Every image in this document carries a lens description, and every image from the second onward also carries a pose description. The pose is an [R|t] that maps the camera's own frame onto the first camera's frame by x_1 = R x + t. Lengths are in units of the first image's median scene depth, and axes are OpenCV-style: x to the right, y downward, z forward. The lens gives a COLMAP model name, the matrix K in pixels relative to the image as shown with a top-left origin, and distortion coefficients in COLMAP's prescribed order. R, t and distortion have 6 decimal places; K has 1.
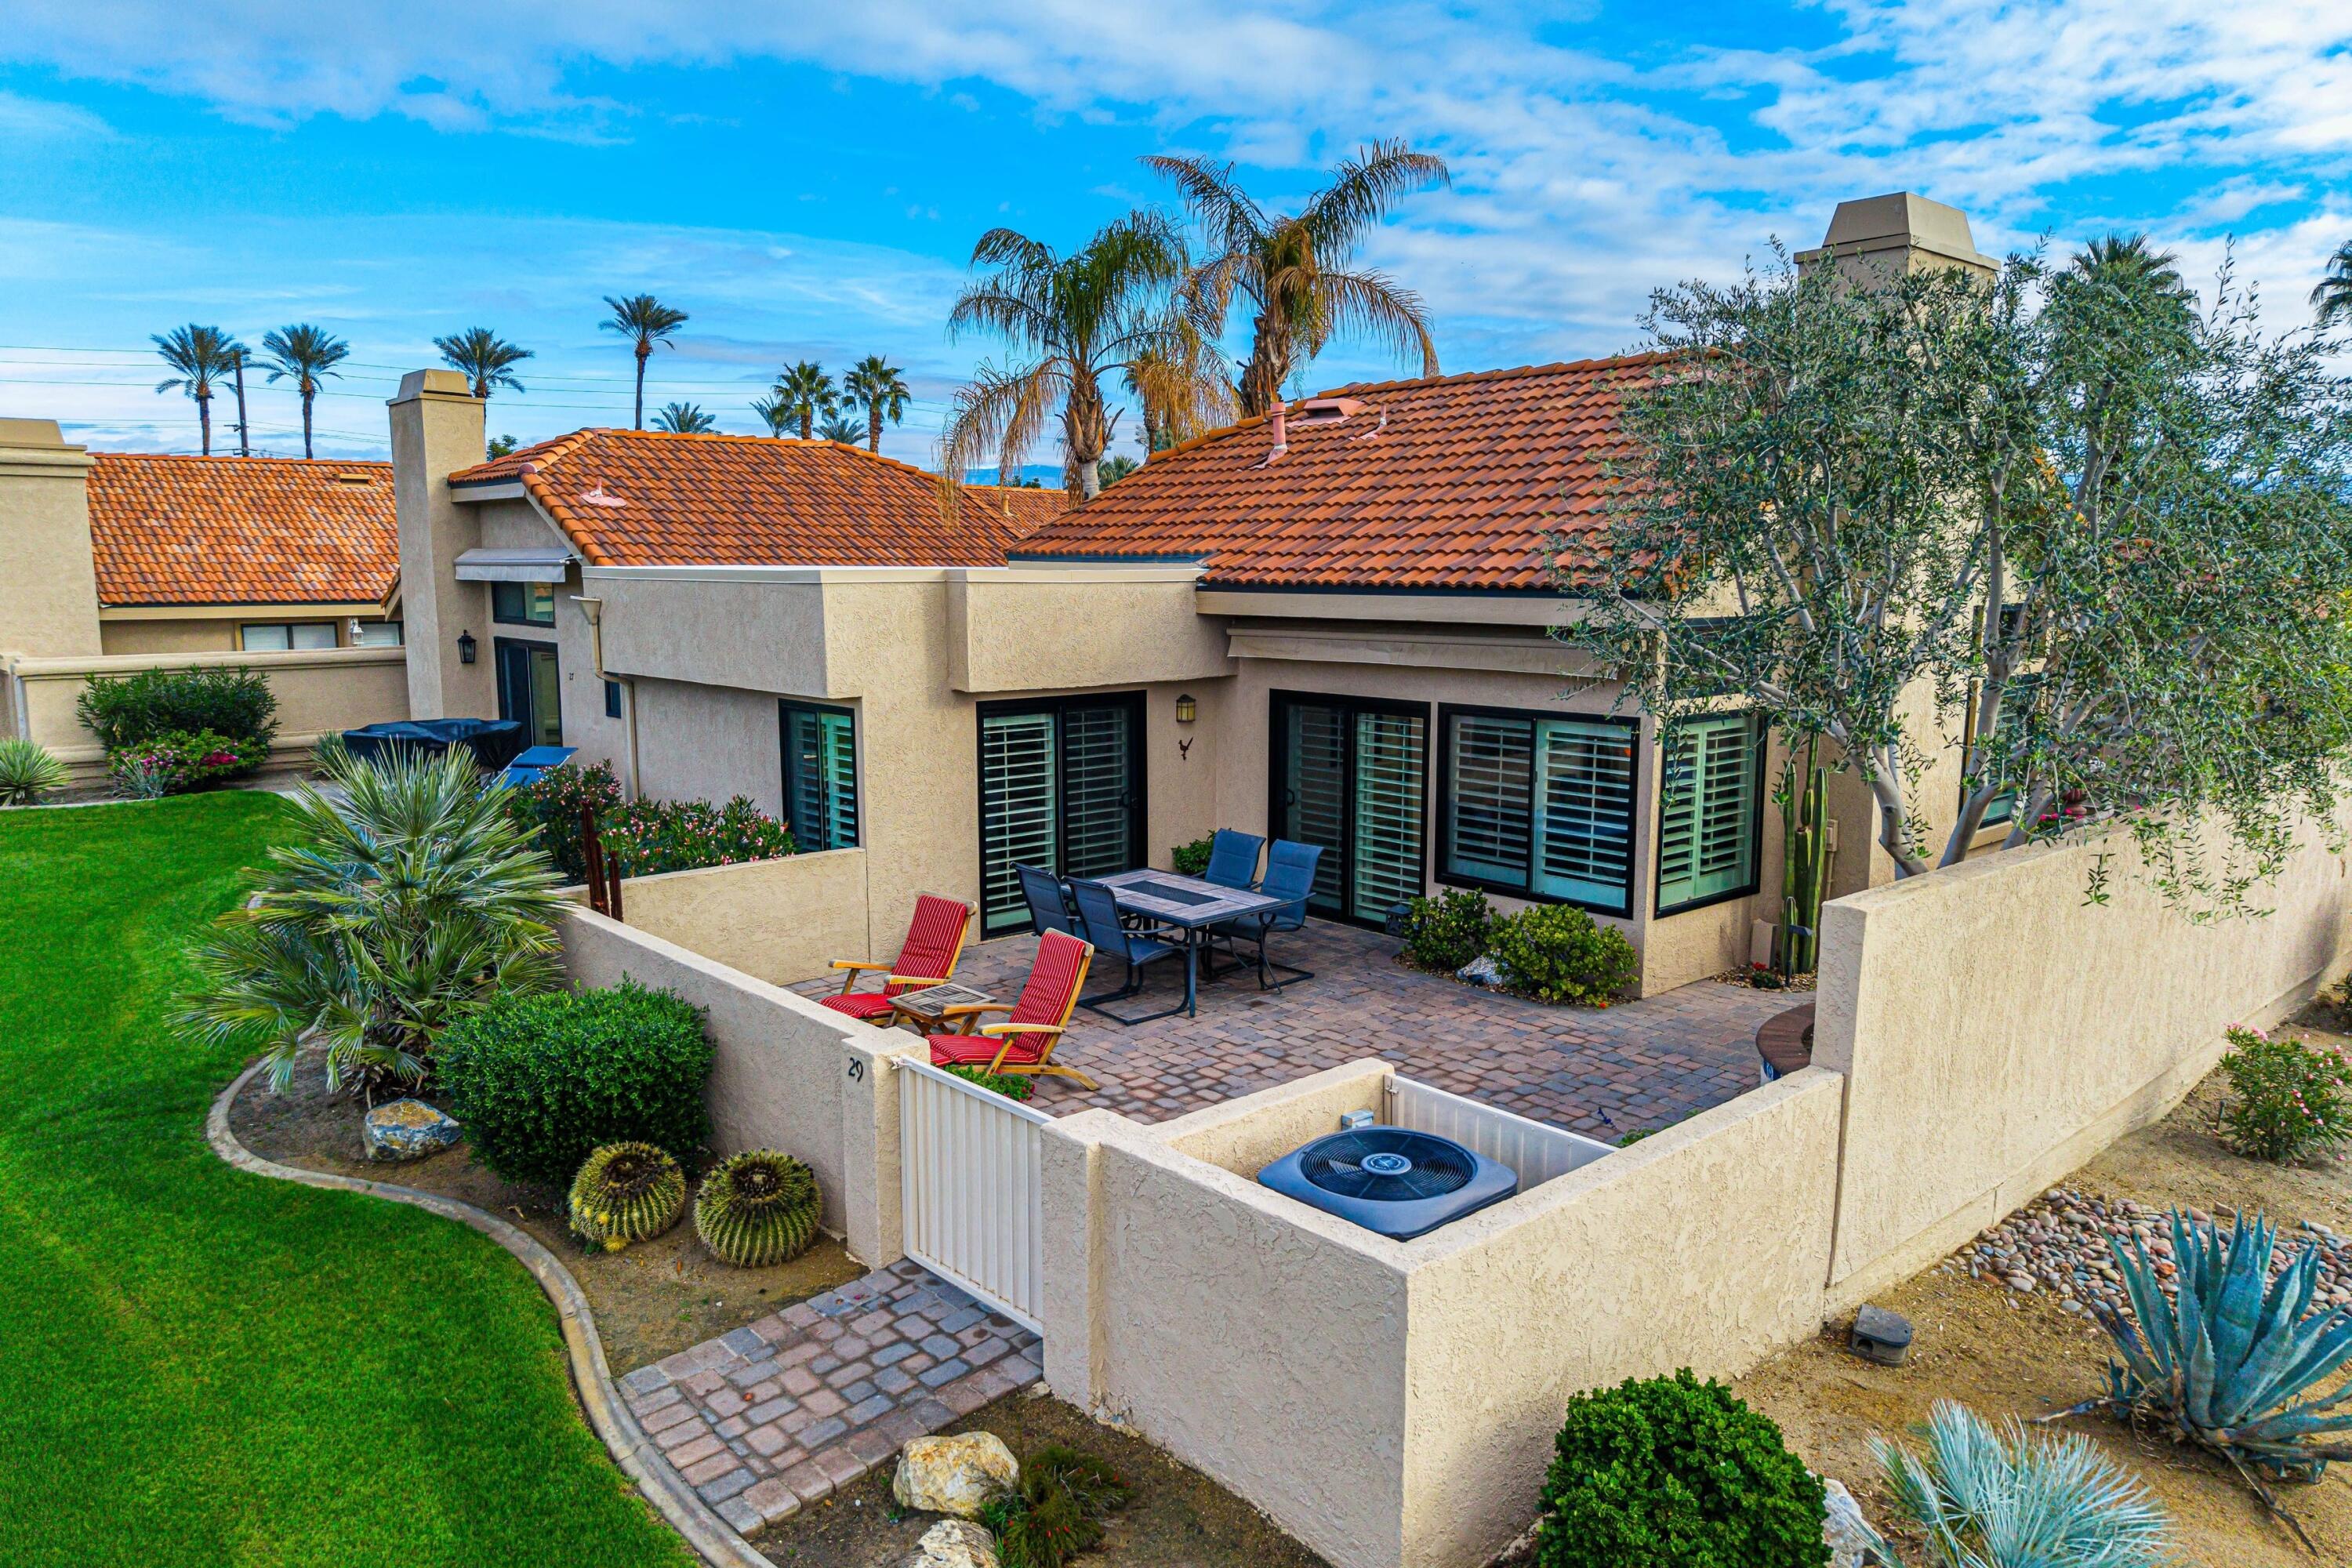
lens RADIAL K [[1572.9, 0, 1176.0], [0, 1572.9, 784.0], [0, 0, 1]] dist [0.038447, -0.049387]
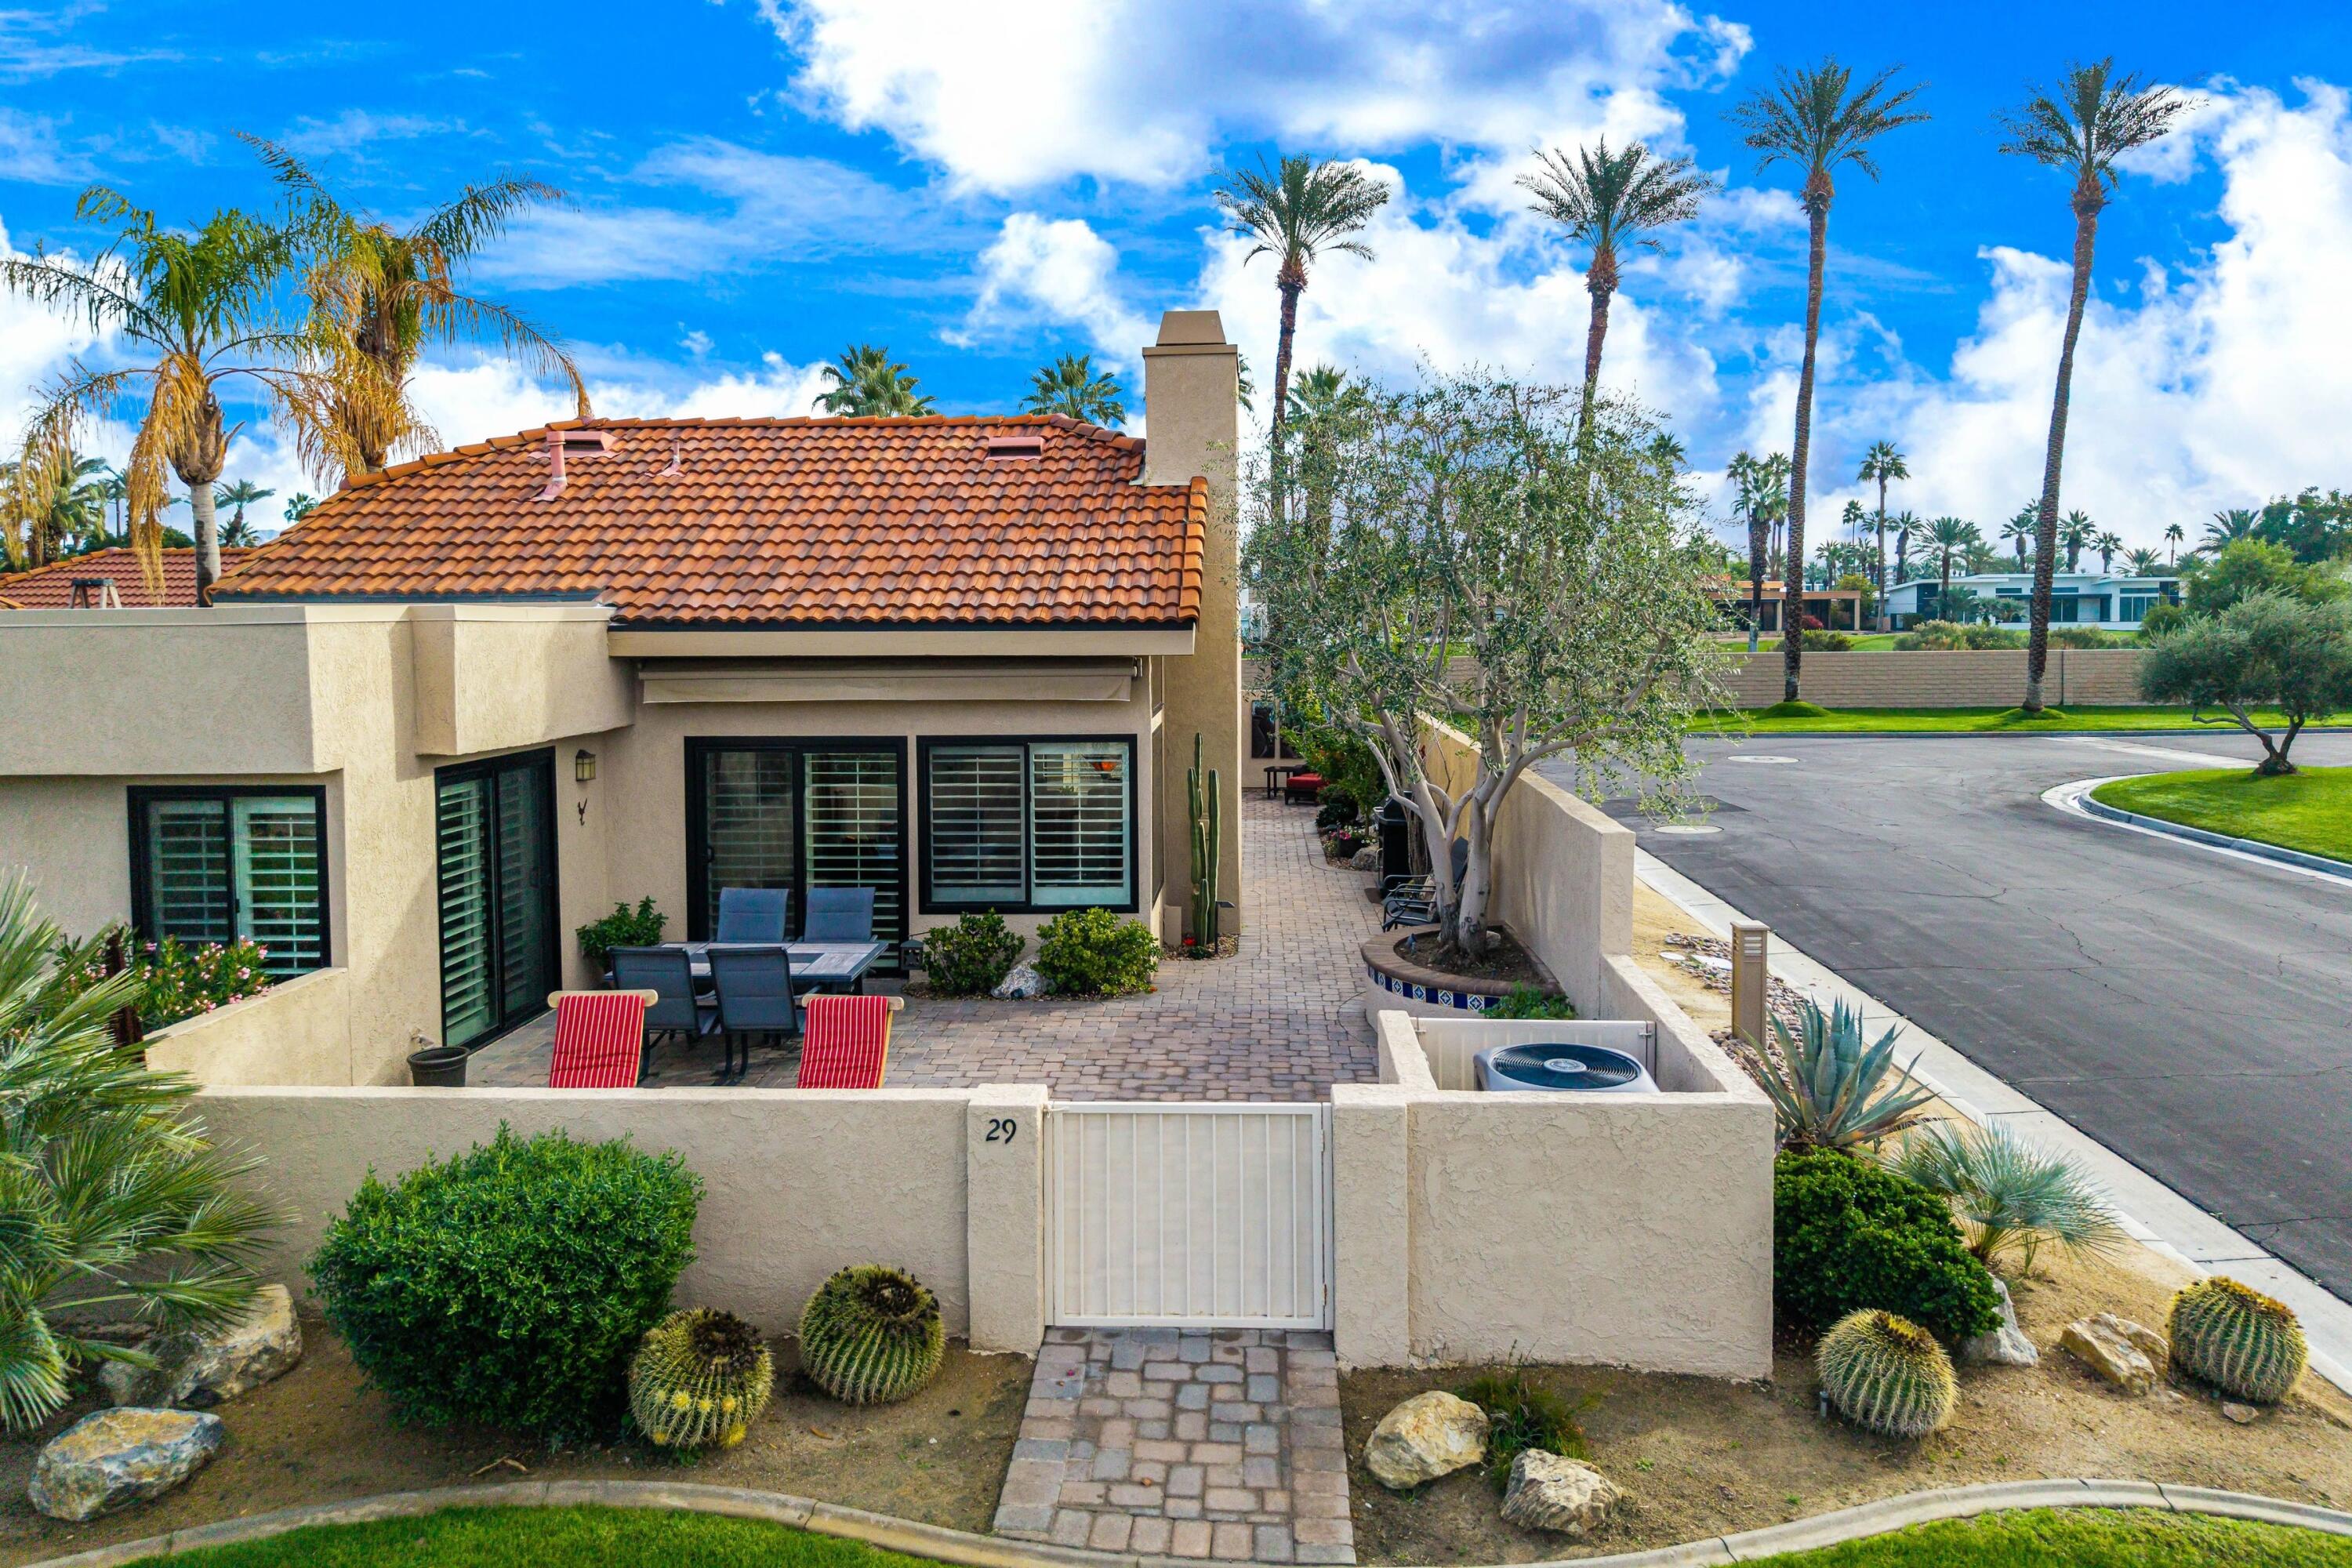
lens RADIAL K [[1613.1, 0, 1177.3], [0, 1613.1, 689.0], [0, 0, 1]] dist [0.006952, -0.003213]
pose [[0.705183, -0.038916, 0.707957, -0.517067], [0.107584, 0.992804, -0.052589, -0.009568], [-0.700816, 0.113249, 0.704295, 0.159248]]
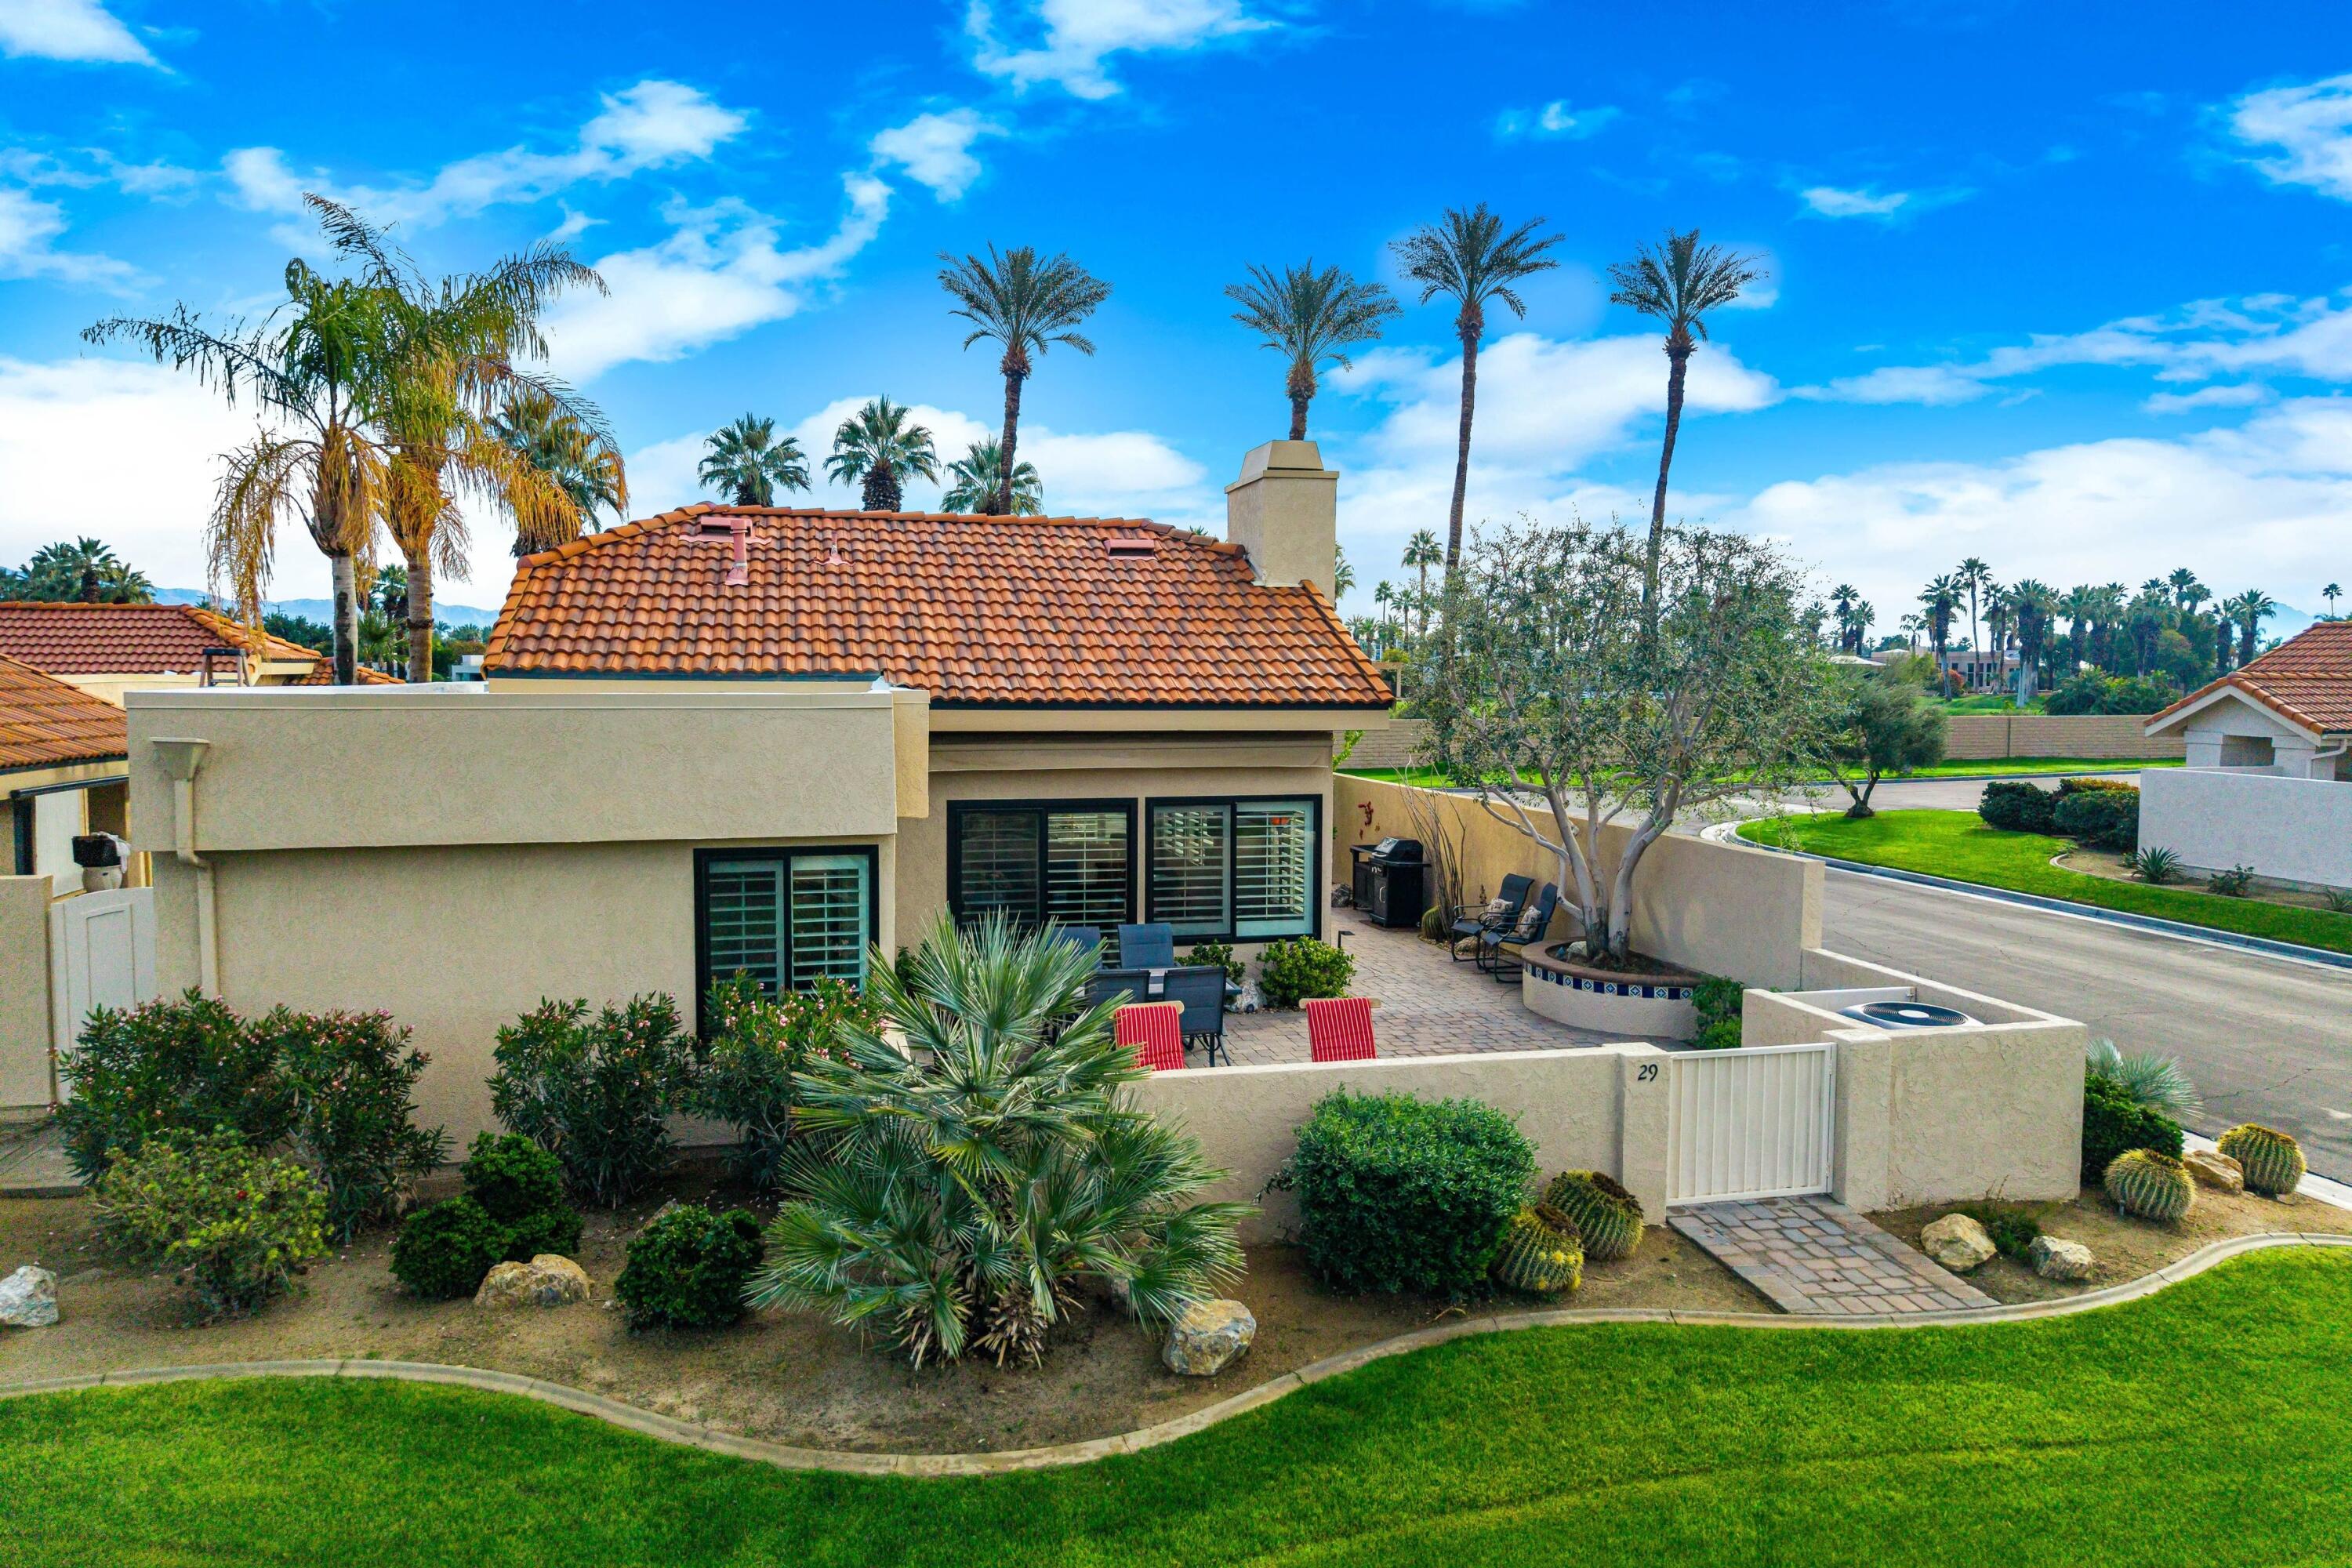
lens RADIAL K [[1561.0, 0, 1168.2], [0, 1561.0, 820.5], [0, 0, 1]] dist [0.014696, -0.004103]
pose [[0.475767, -0.080034, 0.875922, -1.002508], [0.118714, 0.992582, 0.026213, -0.072973], [-0.871523, 0.091513, 0.481739, 0.464084]]
